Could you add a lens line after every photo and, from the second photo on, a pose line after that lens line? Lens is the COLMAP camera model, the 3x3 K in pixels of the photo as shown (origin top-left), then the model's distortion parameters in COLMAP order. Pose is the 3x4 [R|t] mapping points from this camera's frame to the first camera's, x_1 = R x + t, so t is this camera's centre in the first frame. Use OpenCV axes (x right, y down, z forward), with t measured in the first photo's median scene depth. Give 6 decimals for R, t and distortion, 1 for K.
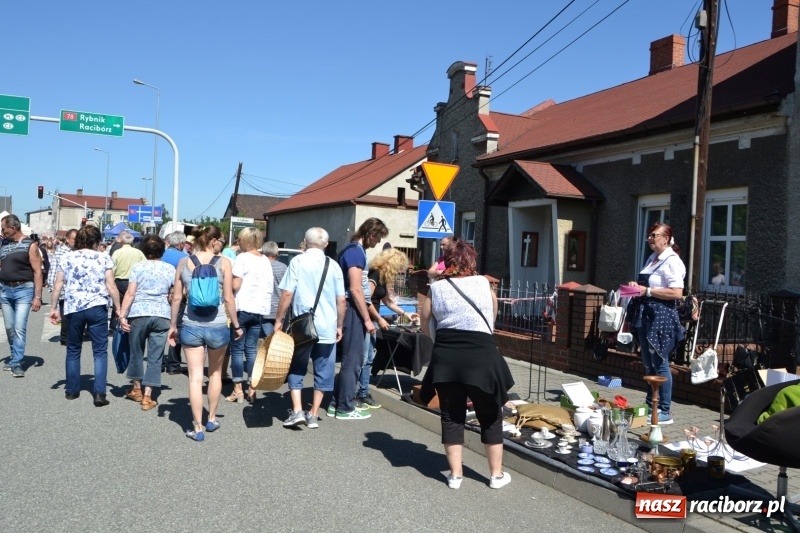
lens RADIAL K [[720.1, 0, 400.3], [0, 720.1, 299.5], [0, 0, 1]] dist [-0.050601, 0.011092]
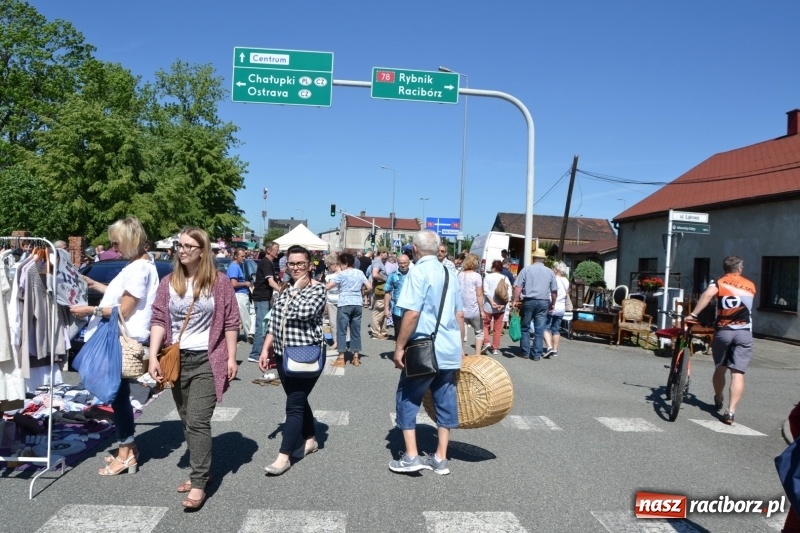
lens RADIAL K [[637.0, 0, 400.0], [0, 637.0, 266.5], [0, 0, 1]] dist [-0.056659, -0.000076]
pose [[0.938012, 0.000576, -0.346603, -0.235658], [-0.023996, 0.997707, -0.063282, -0.034100], [0.345771, 0.067676, 0.935875, 0.435171]]
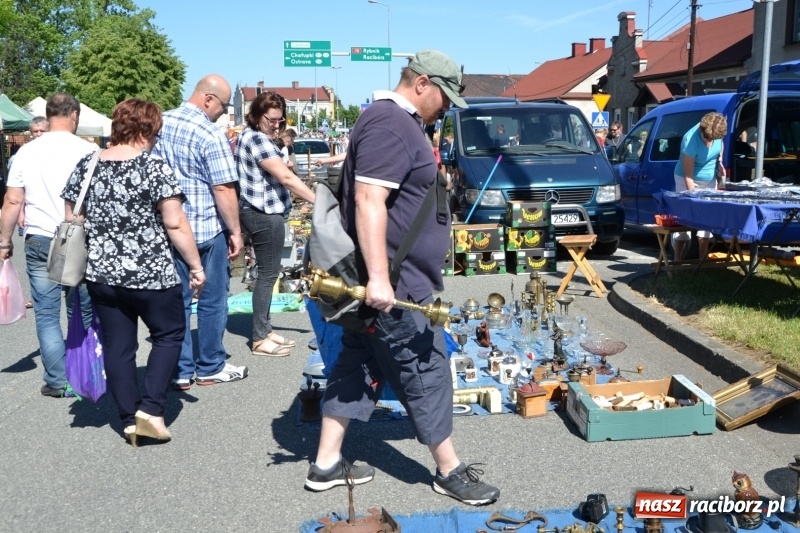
lens RADIAL K [[937.4, 0, 400.0], [0, 937.4, 266.5], [0, 0, 1]] dist [-0.016535, -0.008198]
pose [[0.972817, -0.026282, -0.230078, 0.043099], [0.043652, 0.996540, 0.070732, 0.046070], [0.227423, -0.078853, 0.970598, -0.843397]]
